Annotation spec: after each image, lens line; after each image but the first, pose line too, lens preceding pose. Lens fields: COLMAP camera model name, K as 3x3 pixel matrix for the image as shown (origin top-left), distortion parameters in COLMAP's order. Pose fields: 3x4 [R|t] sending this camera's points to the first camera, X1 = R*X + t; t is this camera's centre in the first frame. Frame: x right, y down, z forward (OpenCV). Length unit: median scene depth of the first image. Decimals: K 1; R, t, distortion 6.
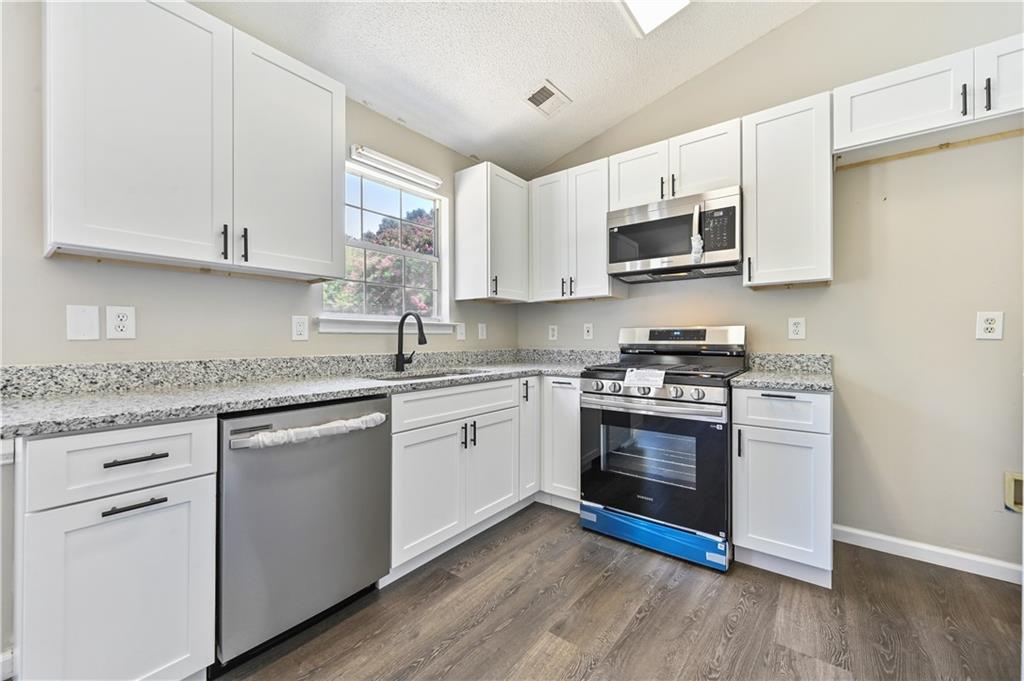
lens RADIAL K [[403.2, 0, 498.6], [0, 403.2, 333.2], [0, 0, 1]] dist [-0.003928, -0.000090]
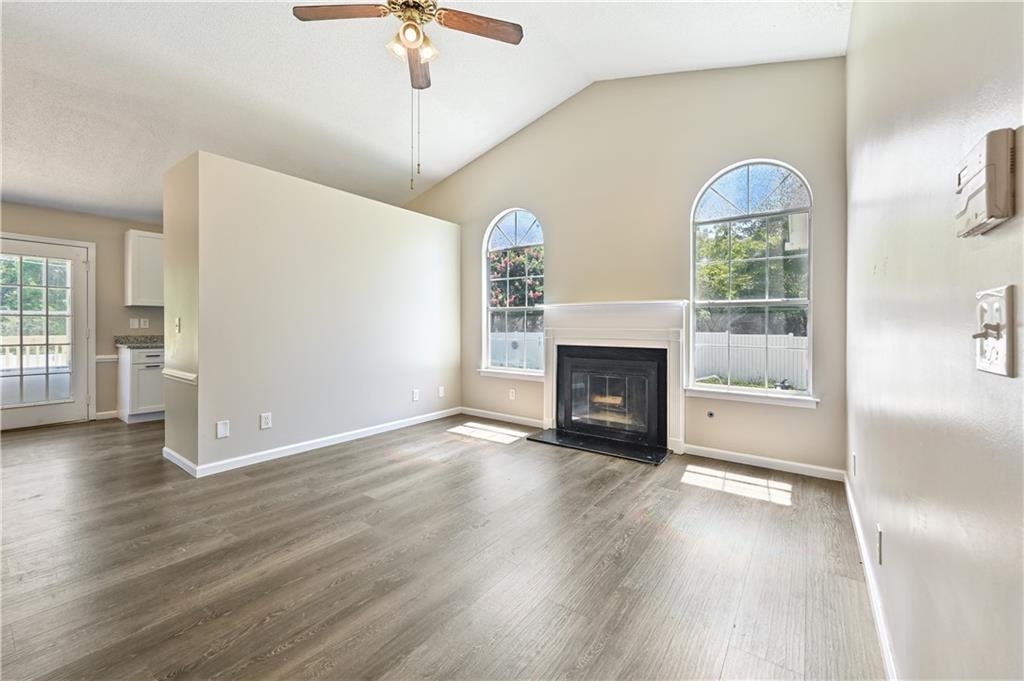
lens RADIAL K [[403.2, 0, 506.6], [0, 403.2, 328.4], [0, 0, 1]] dist [-0.003928, -0.000090]
pose [[0.998933, -0.000890, 0.046168, 1.479784], [0.000256, 0.999906, 0.013724, -0.022673], [-0.046176, -0.013697, 0.998839, -1.913613]]
